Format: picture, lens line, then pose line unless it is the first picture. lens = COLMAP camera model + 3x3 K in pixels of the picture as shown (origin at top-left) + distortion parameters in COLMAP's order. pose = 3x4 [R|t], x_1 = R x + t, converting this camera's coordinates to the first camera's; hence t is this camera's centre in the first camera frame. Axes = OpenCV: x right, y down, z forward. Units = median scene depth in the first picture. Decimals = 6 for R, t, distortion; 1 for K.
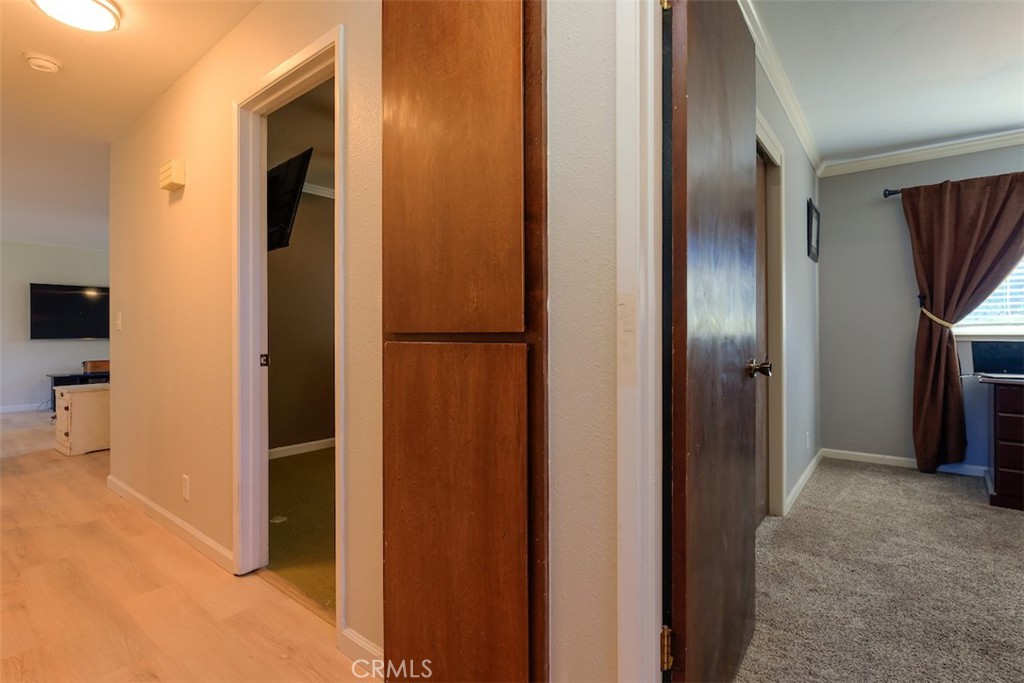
lens RADIAL K [[489.3, 0, 514.0], [0, 489.3, 334.2], [0, 0, 1]] dist [-0.003588, -0.000383]
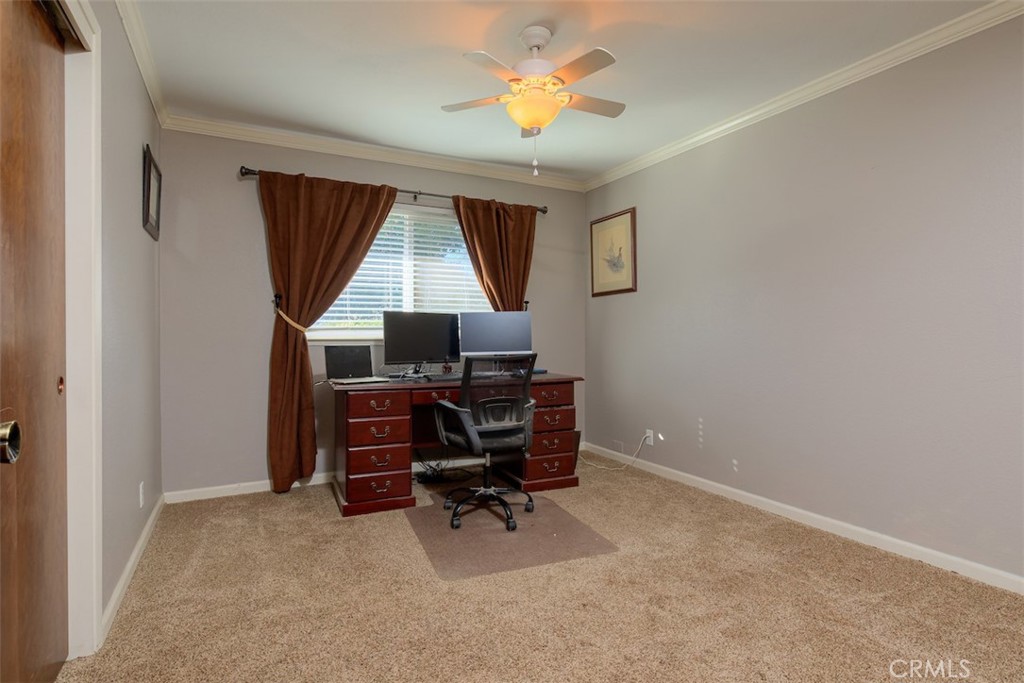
lens RADIAL K [[524.2, 0, 514.8], [0, 524.2, 333.3], [0, 0, 1]] dist [-0.000548, 0.000176]
pose [[0.405062, 0.007440, 0.914259, 0.141309], [0.001841, 0.999958, -0.008953, -0.000780], [-0.914288, 0.005310, 0.405031, 0.227040]]
